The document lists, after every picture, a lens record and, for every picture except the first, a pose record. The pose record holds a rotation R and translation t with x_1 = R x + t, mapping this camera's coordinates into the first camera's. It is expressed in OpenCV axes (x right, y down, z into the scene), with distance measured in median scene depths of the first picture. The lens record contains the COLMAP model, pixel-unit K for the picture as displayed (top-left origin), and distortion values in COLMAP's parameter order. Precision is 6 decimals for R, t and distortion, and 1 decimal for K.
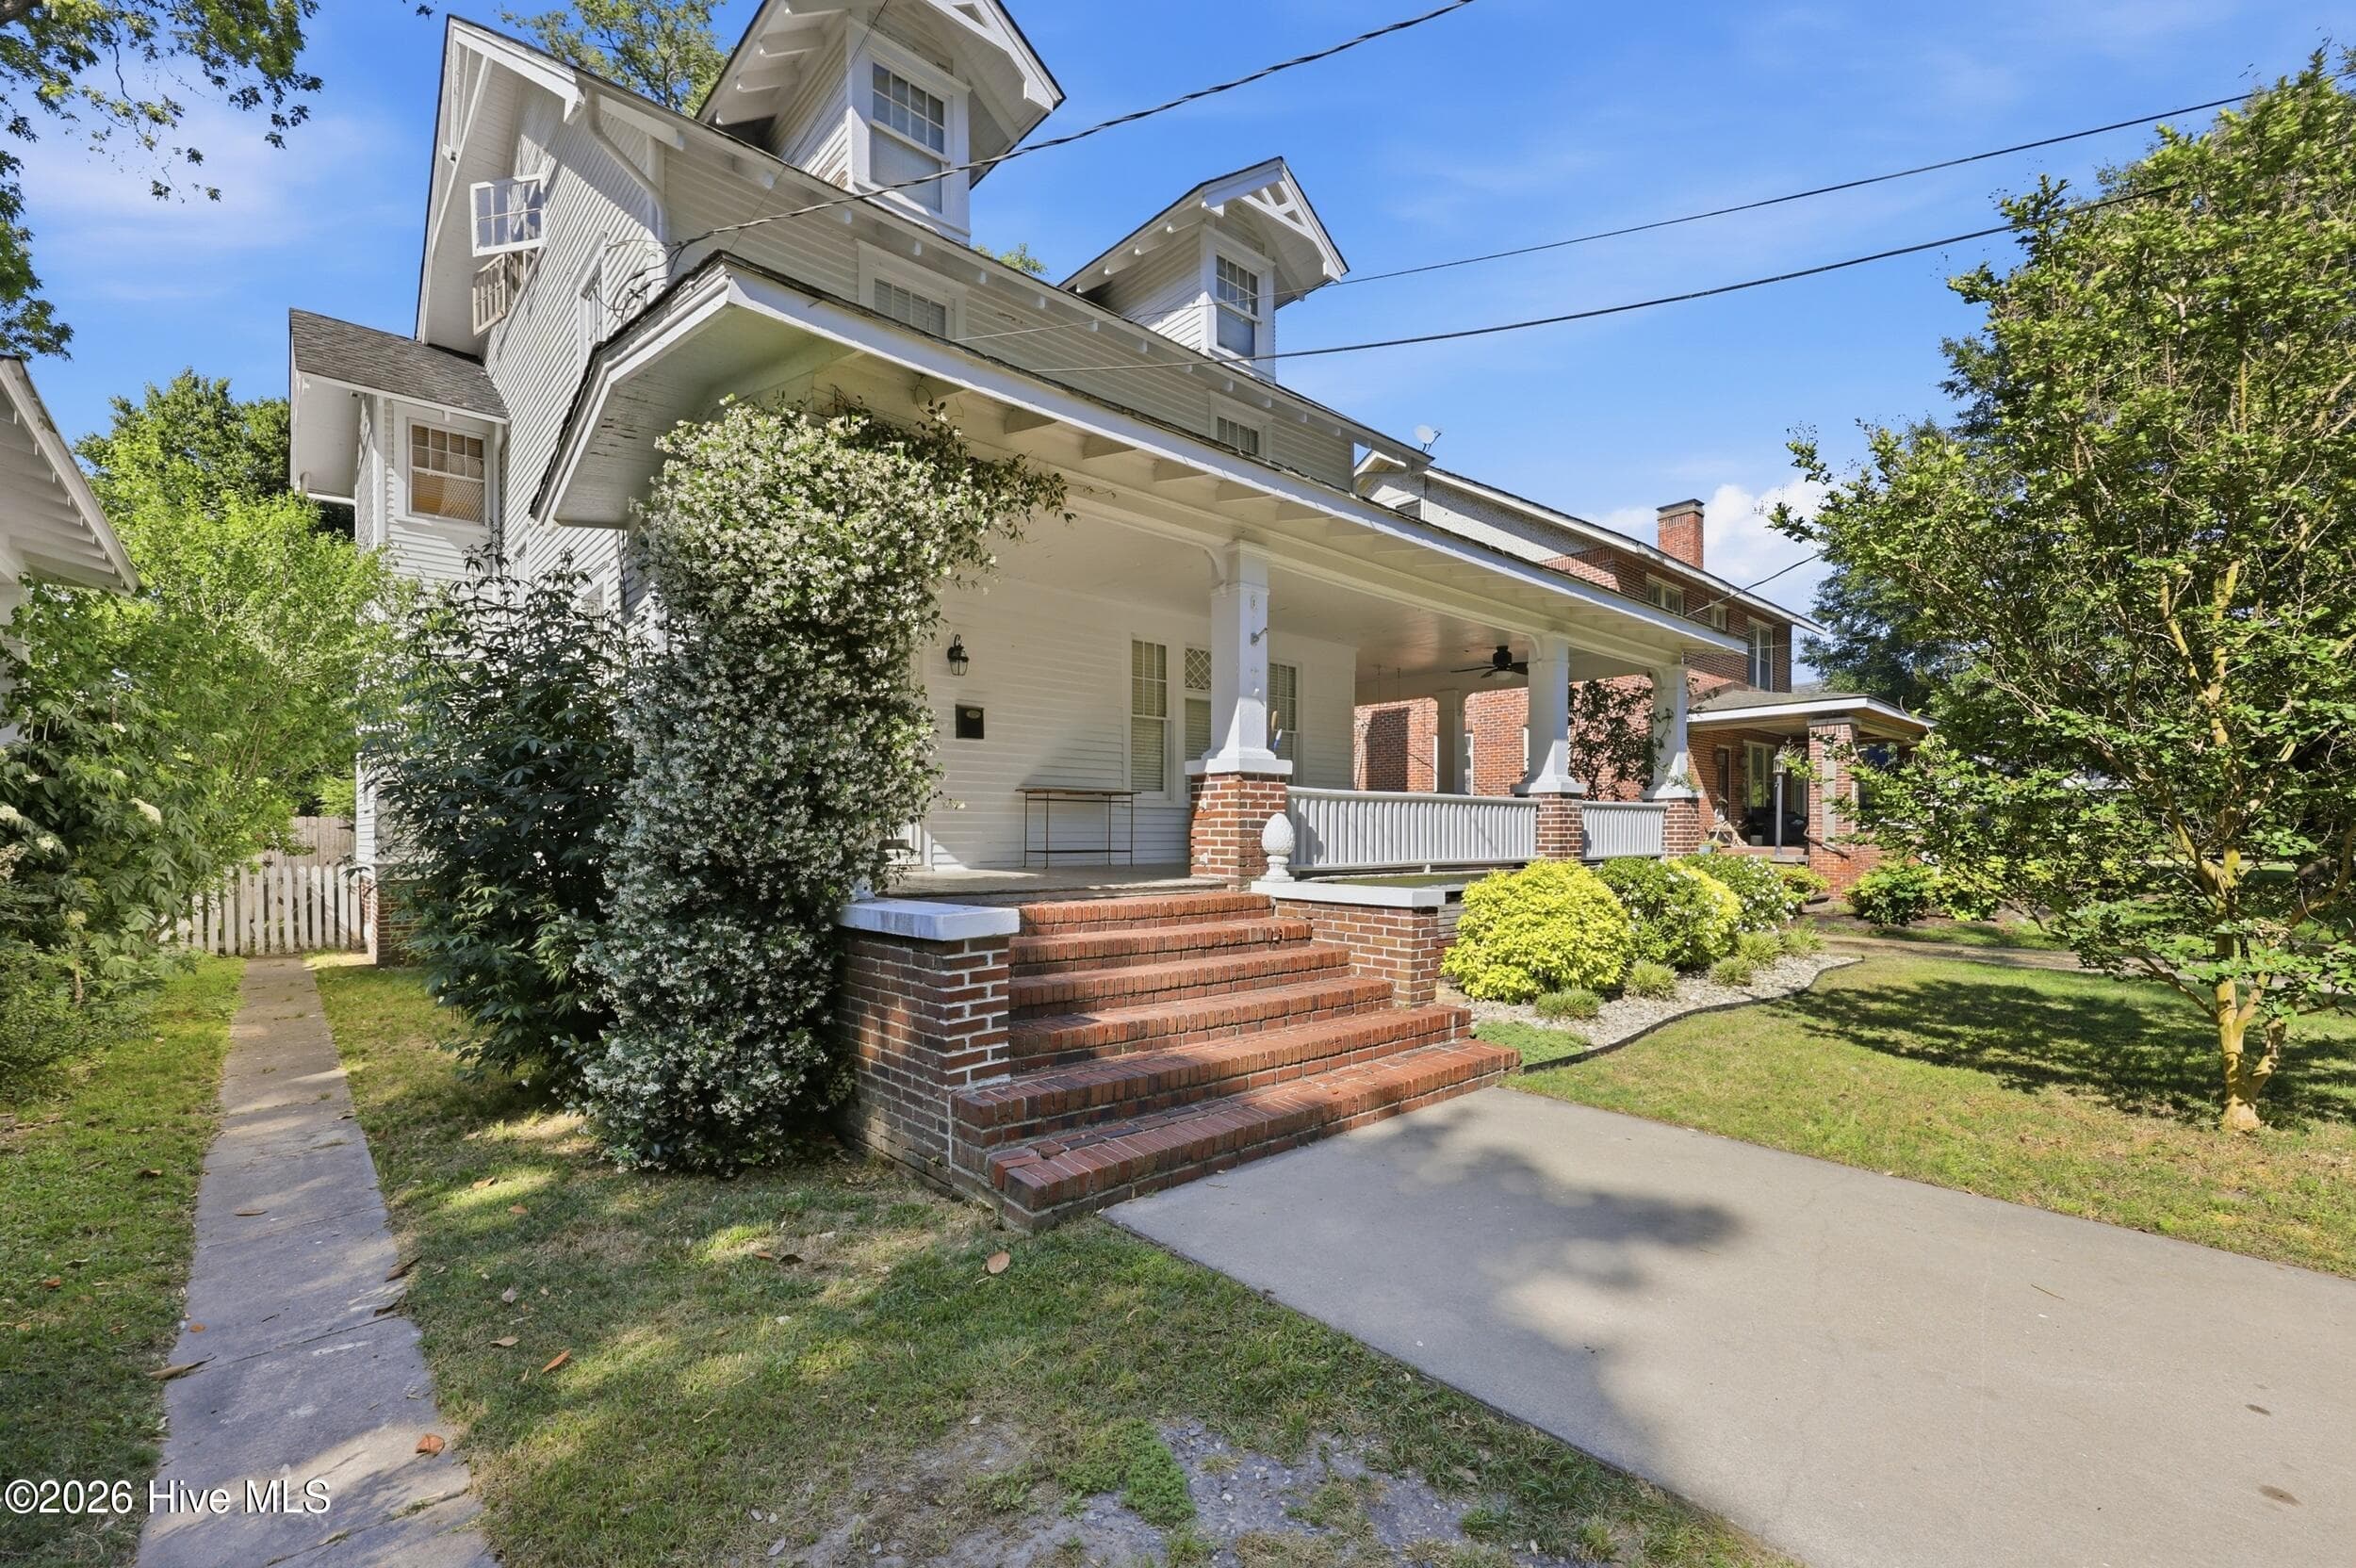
lens RADIAL K [[997.6, 0, 1273.7], [0, 997.6, 842.1], [0, 0, 1]] dist [0.012769, -0.002128]
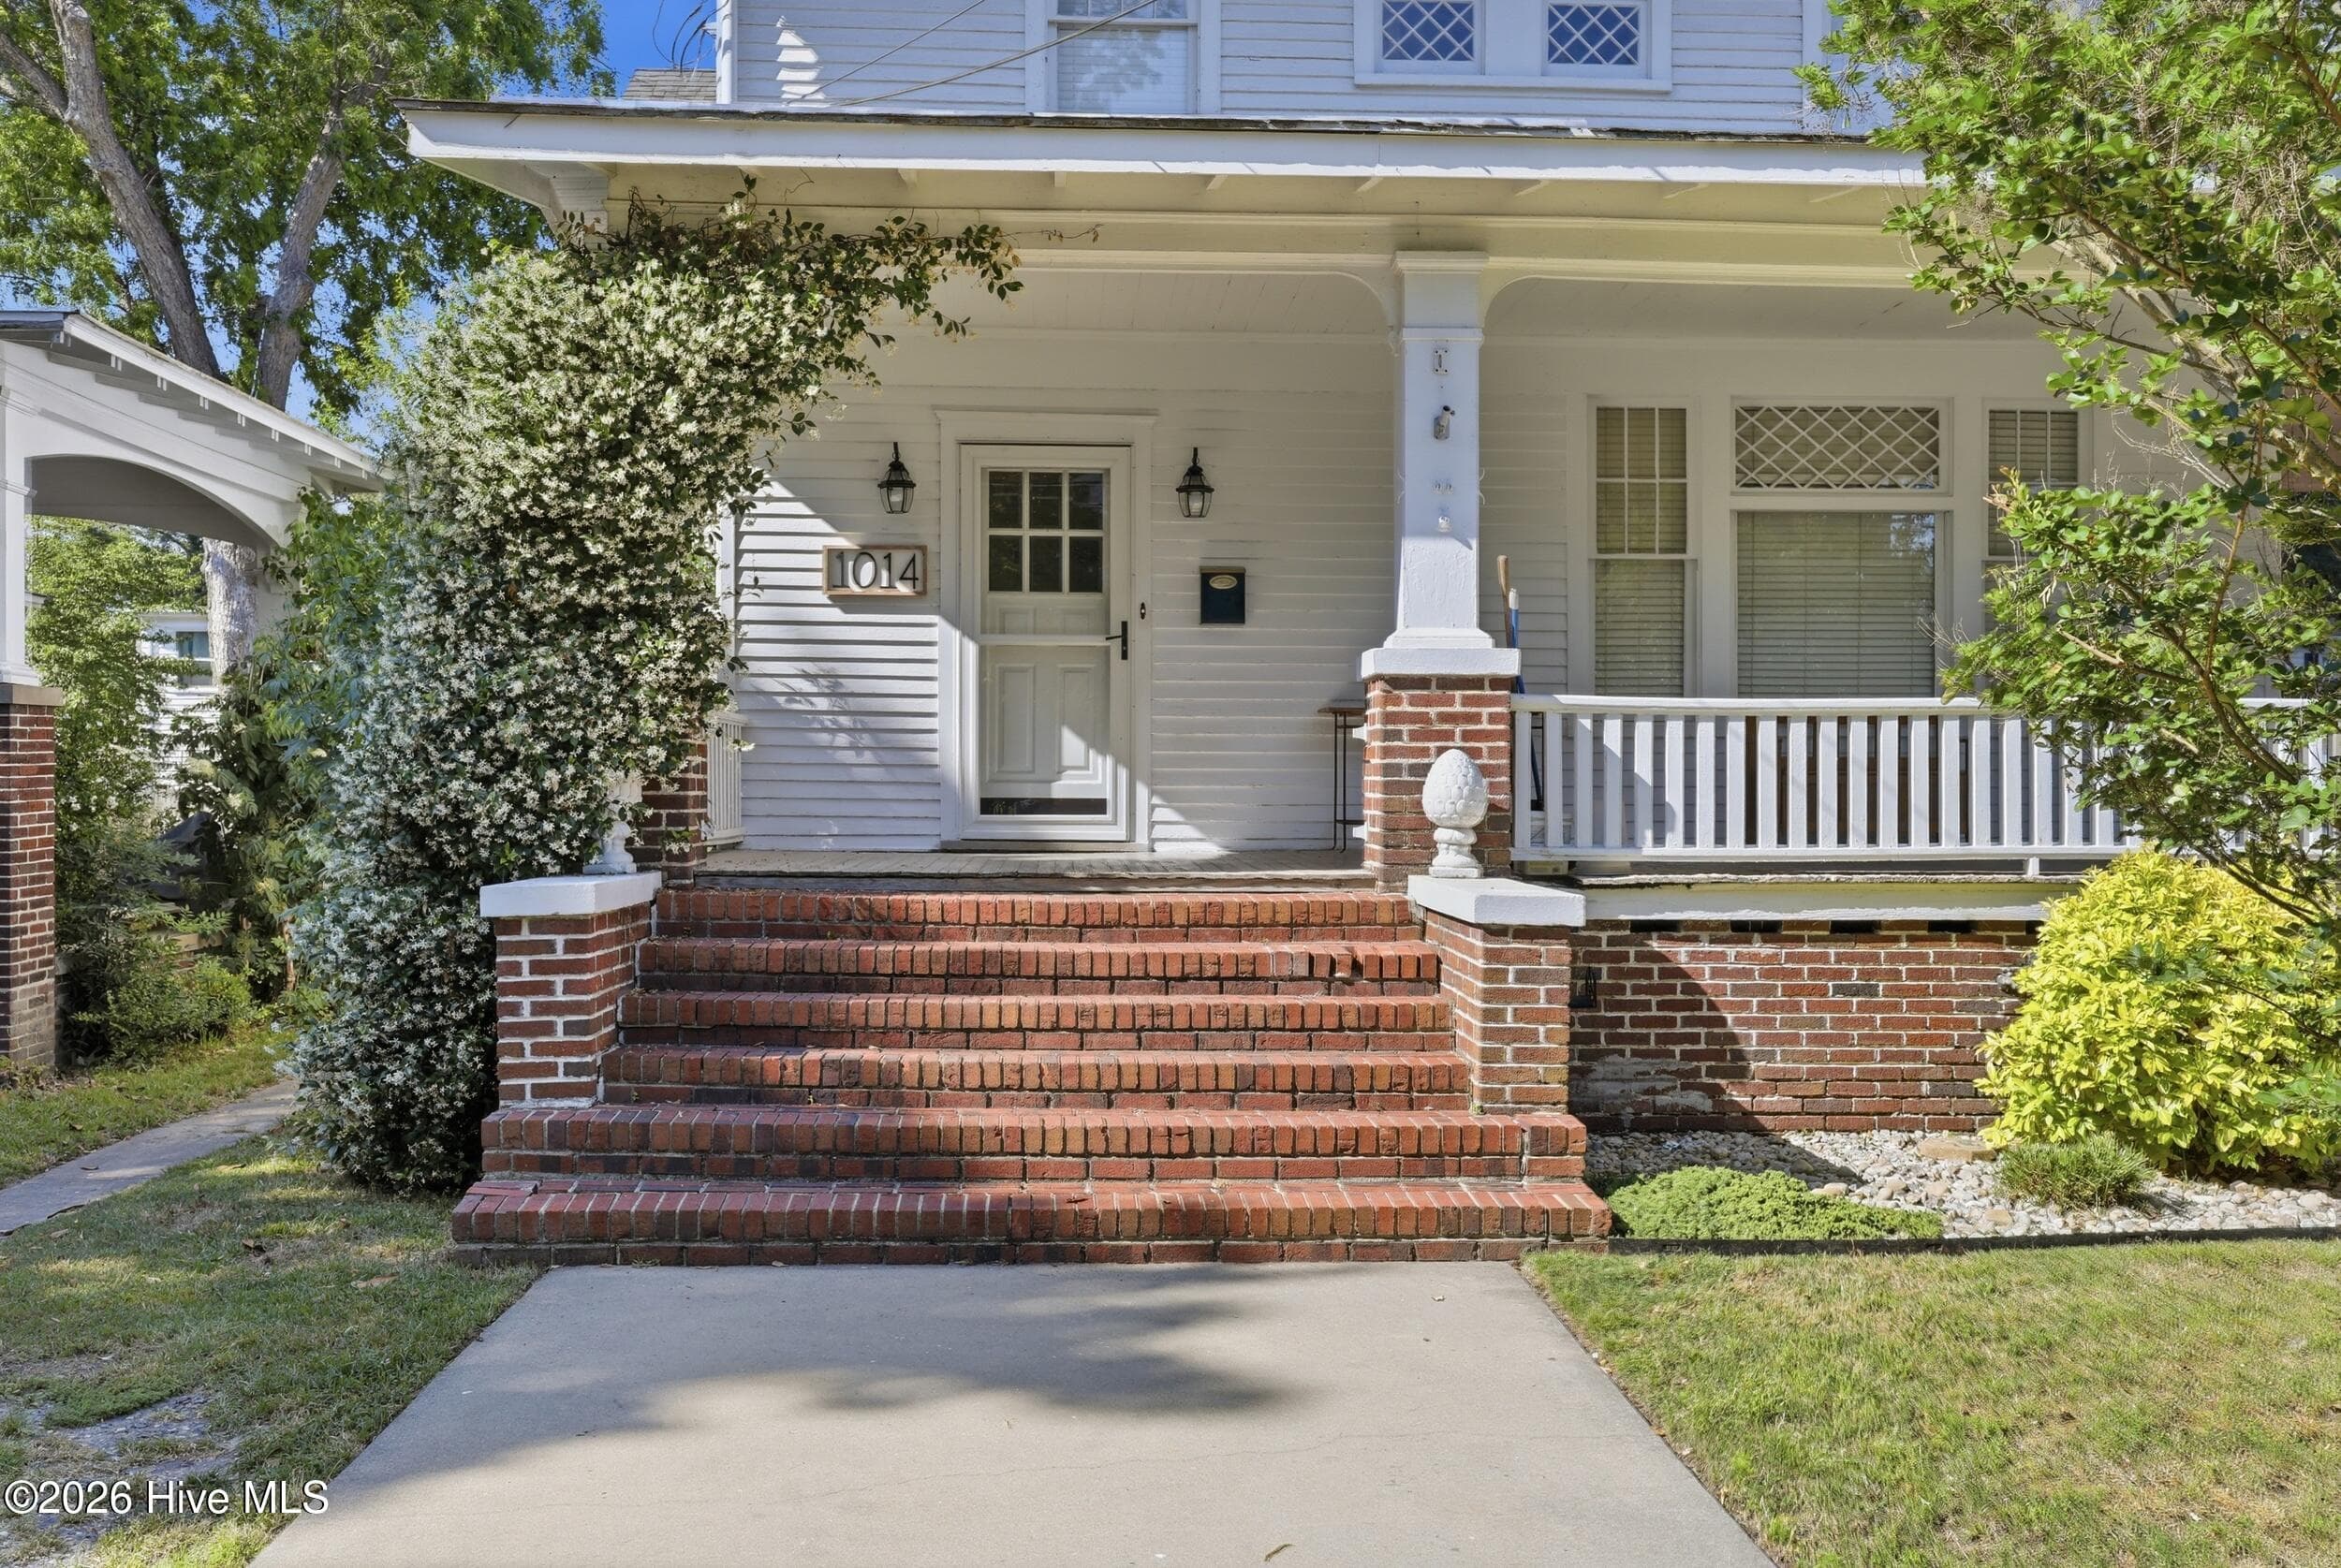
lens RADIAL K [[2295.2, 0, 1164.4], [0, 2295.2, 761.9], [0, 0, 1]] dist [0.021952, 0.000000]
pose [[0.777078, -0.010292, -0.629320, 0.635847], [-0.005479, 0.999718, -0.023115, 0.006825], [0.629380, 0.021410, 0.776803, -0.051258]]
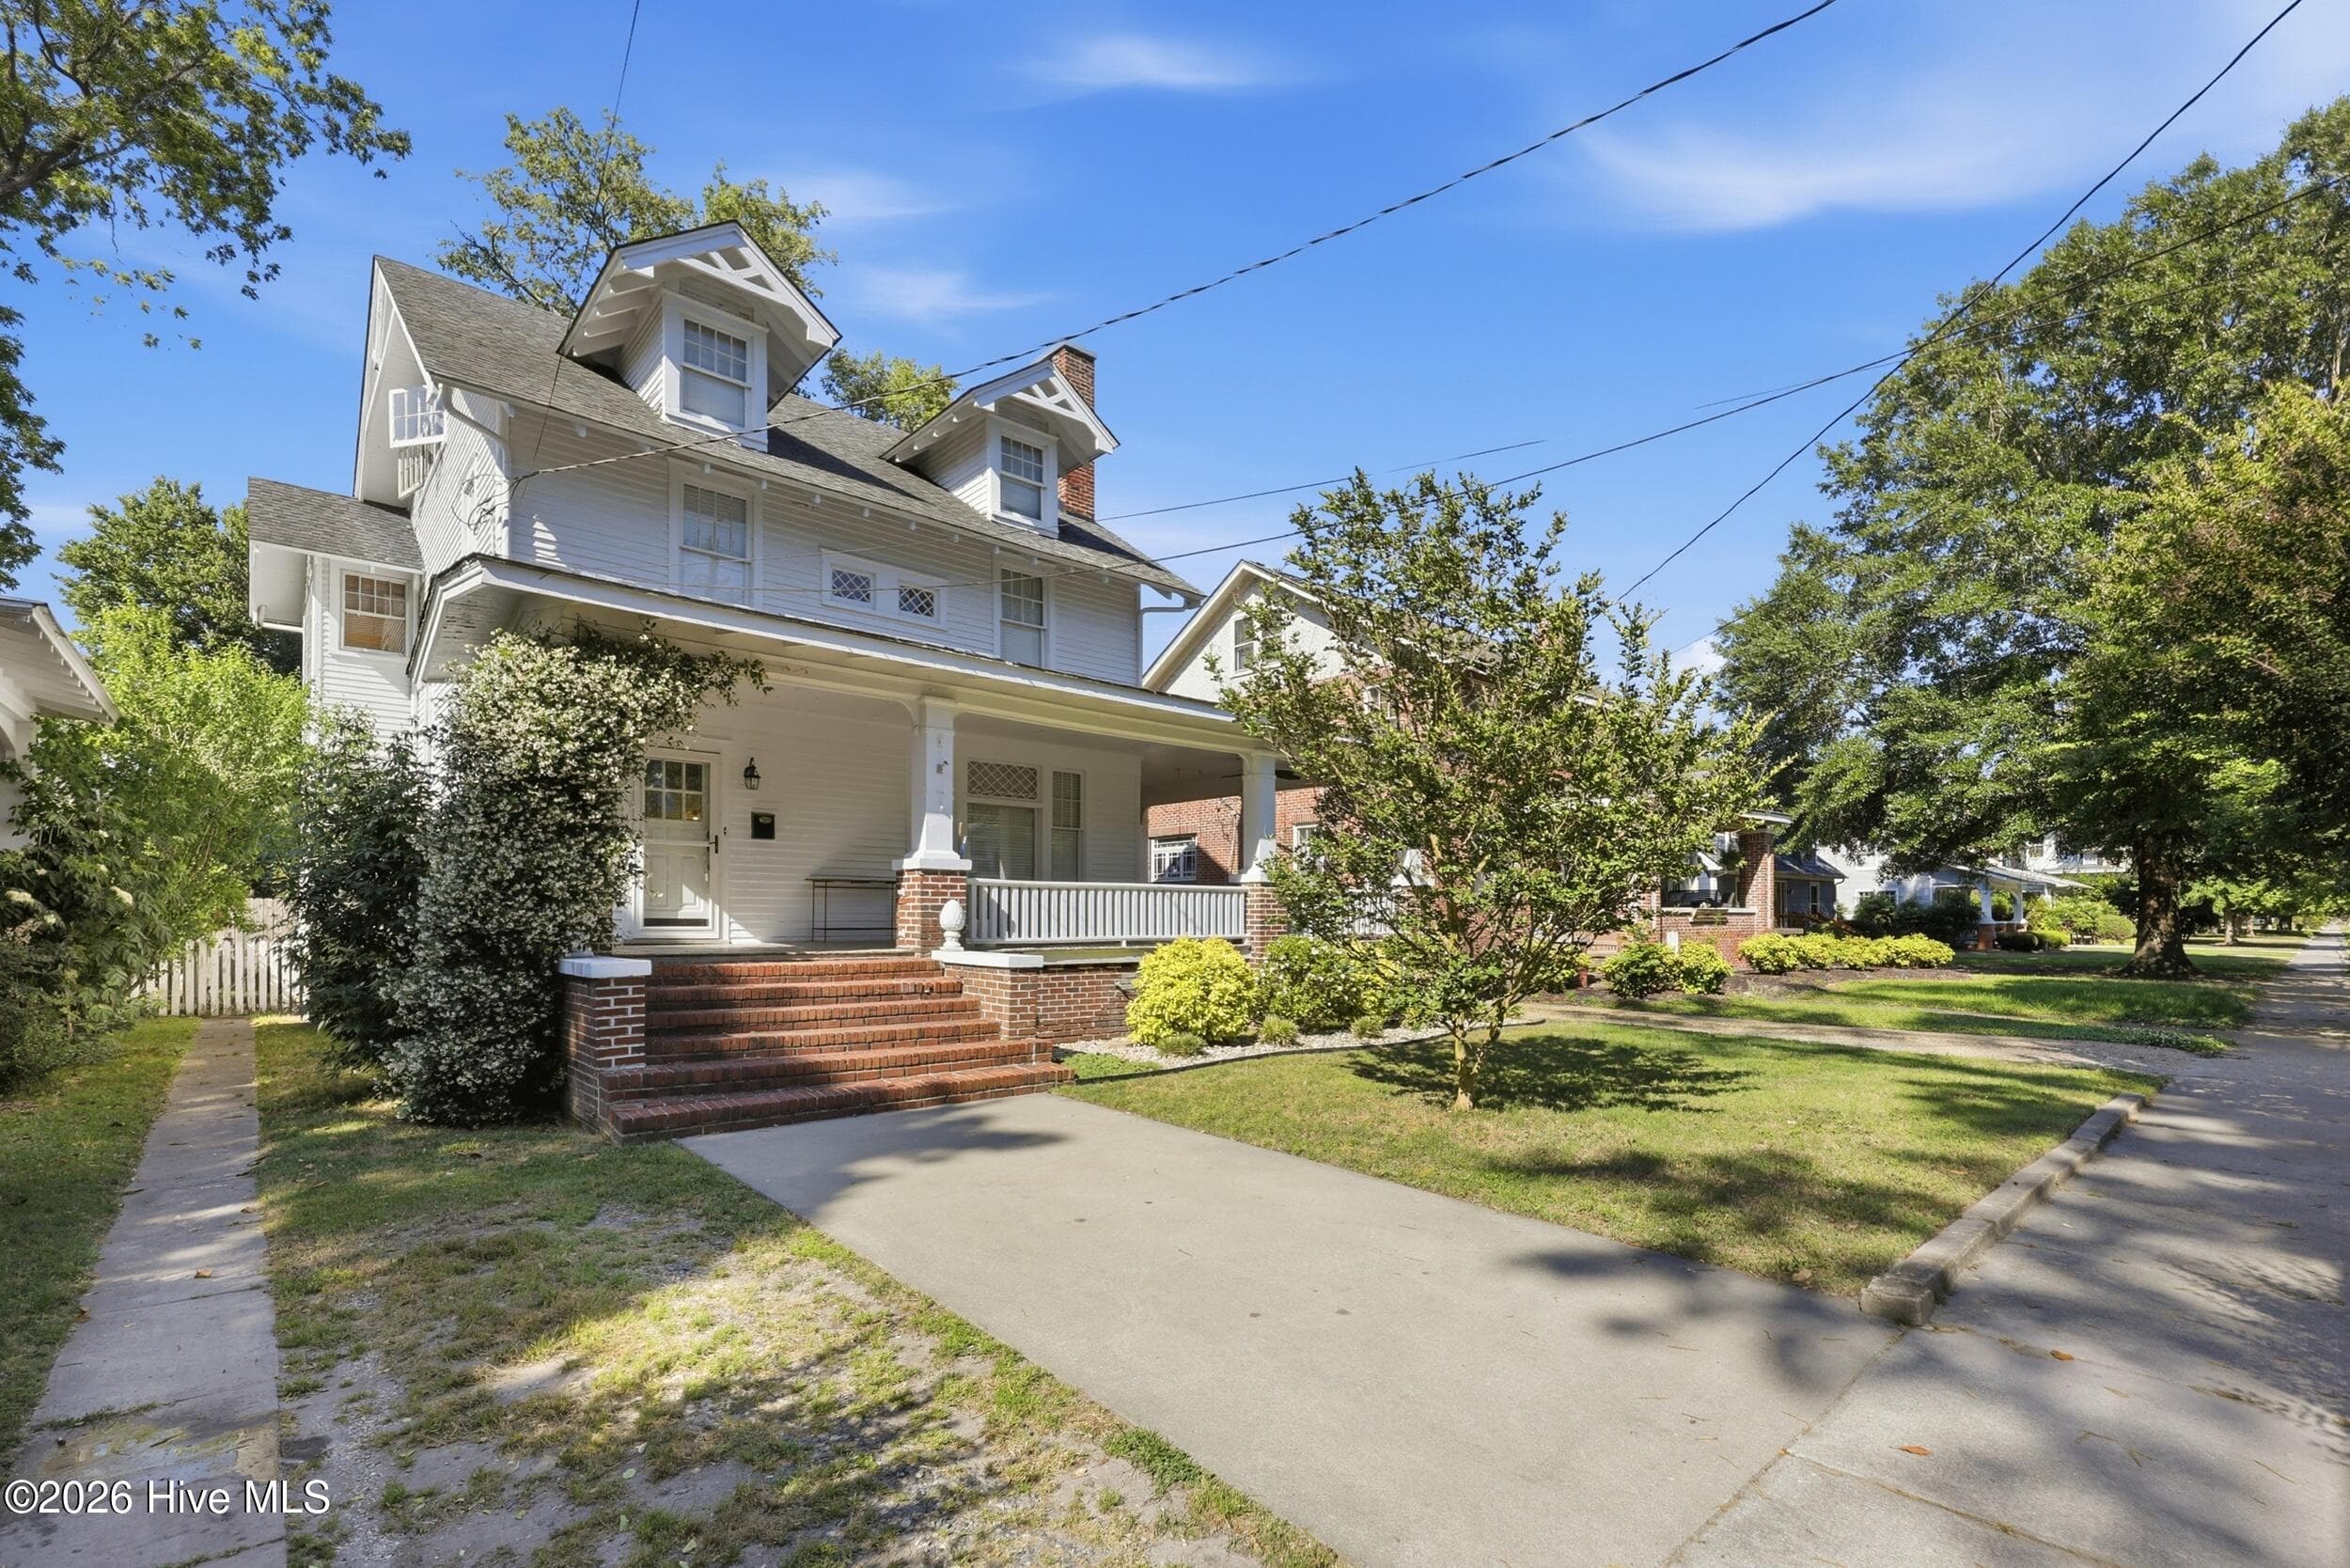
lens RADIAL K [[995.1, 0, 1205.0], [0, 995.1, 909.1], [0, 0, 1]] dist [0.012769, -0.002128]
pose [[0.999813, 0.002561, -0.019167, 0.356525], [-0.002864, 0.999871, -0.015786, 0.003959], [0.019124, 0.015838, 0.999692, -0.317218]]
